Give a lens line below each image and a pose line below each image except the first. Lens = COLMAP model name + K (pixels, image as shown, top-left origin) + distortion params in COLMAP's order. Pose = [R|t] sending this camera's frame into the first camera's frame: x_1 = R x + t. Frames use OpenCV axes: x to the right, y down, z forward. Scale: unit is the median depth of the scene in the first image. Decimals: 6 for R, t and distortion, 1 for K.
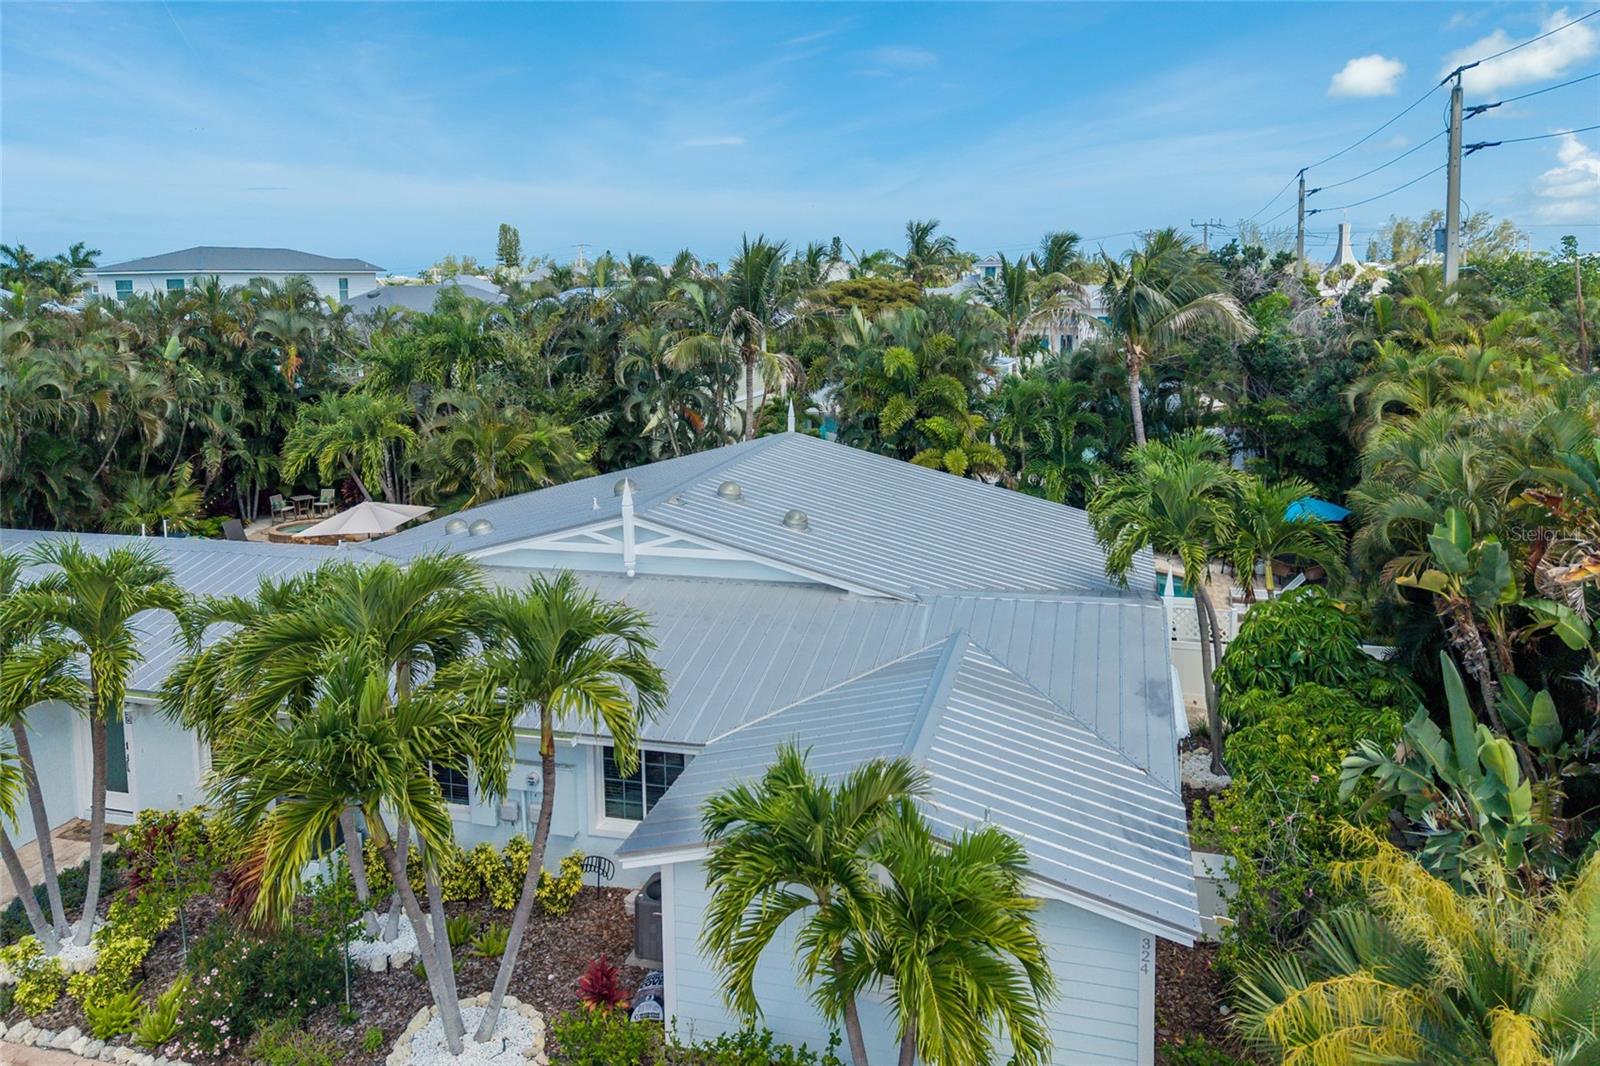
lens RADIAL K [[1073.6, 0, 800.0], [0, 1073.6, 533.0], [0, 0, 1]] dist [0.098558, -0.096417]
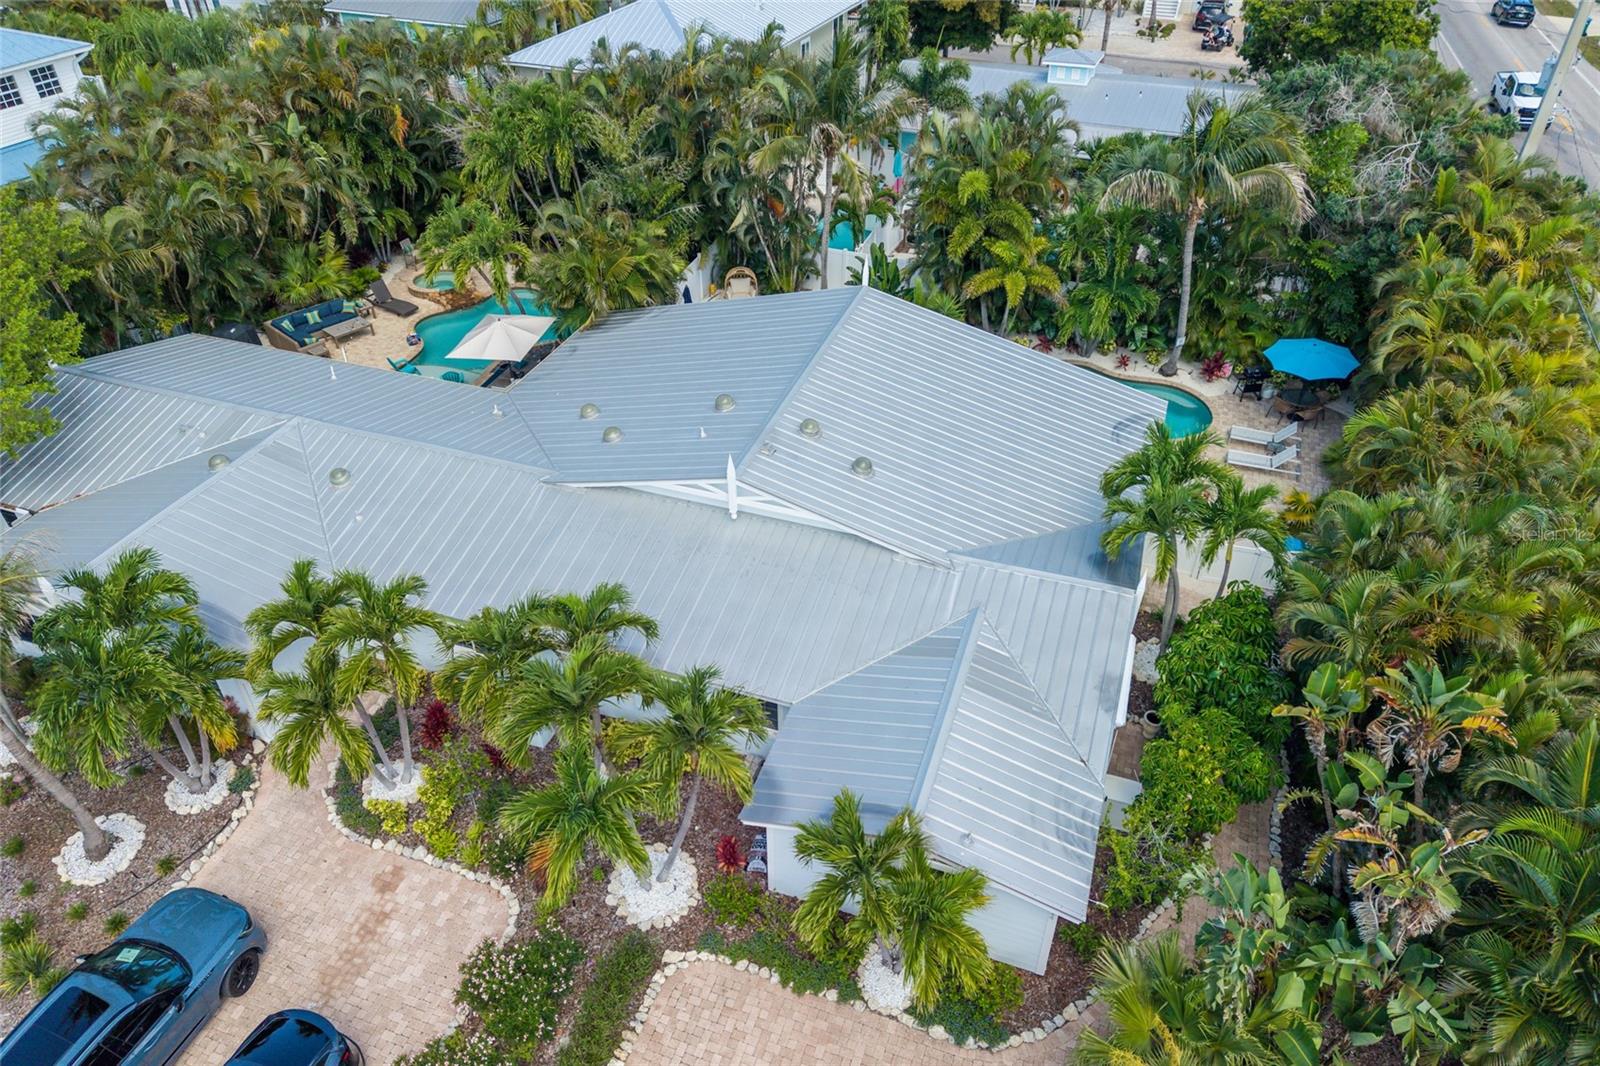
lens RADIAL K [[1017.8, 0, 800.0], [0, 1017.8, 533.0], [0, 0, 1]] dist [0.102277, -0.081662]
pose [[0.997644, 0.051171, -0.045686, -0.012729], [-0.021520, 0.865836, 0.499865, -0.365931], [0.065135, -0.497704, 0.864898, -0.050112]]
